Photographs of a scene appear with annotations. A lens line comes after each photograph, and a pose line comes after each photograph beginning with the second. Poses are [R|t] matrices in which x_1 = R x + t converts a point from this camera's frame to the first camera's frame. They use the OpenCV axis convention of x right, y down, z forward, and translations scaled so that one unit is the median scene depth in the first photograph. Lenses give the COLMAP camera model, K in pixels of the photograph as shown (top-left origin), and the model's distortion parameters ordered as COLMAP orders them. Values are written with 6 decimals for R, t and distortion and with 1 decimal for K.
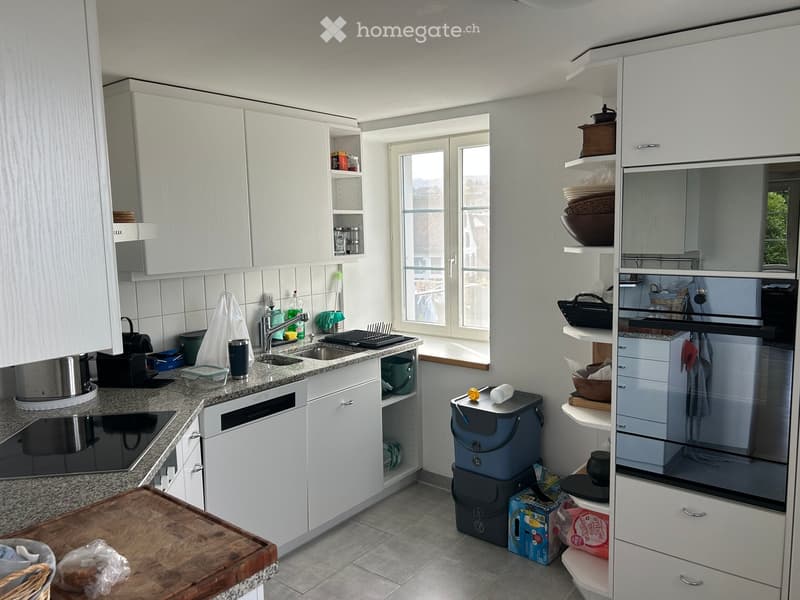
lens RADIAL K [[608.7, 0, 405.9], [0, 608.7, 297.2], [0, 0, 1]] dist [0.061539, -0.069570]
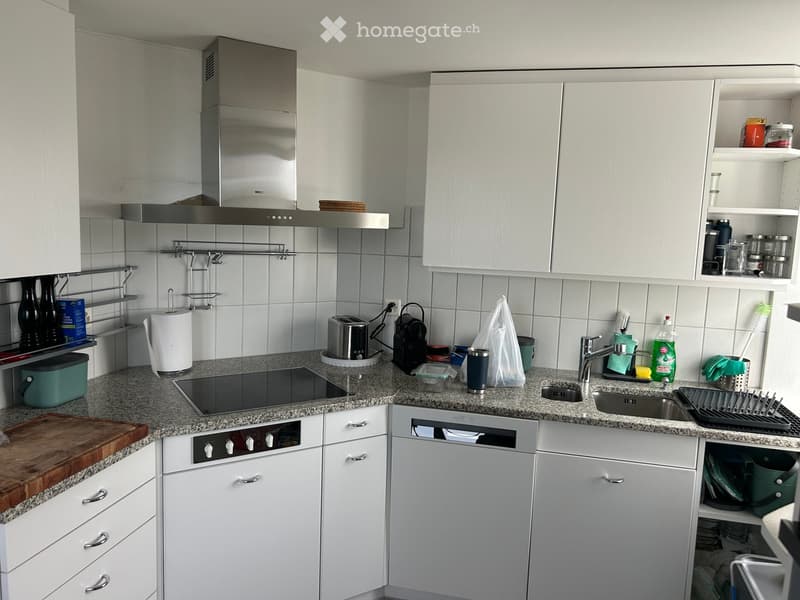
lens RADIAL K [[608.7, 0, 405.9], [0, 608.7, 297.2], [0, 0, 1]] dist [0.061539, -0.069570]
pose [[0.414591, 0.154388, -0.896816, 0.406346], [-0.154030, 0.983189, 0.098051, -0.065822], [0.896878, 0.097485, 0.431401, 0.455754]]
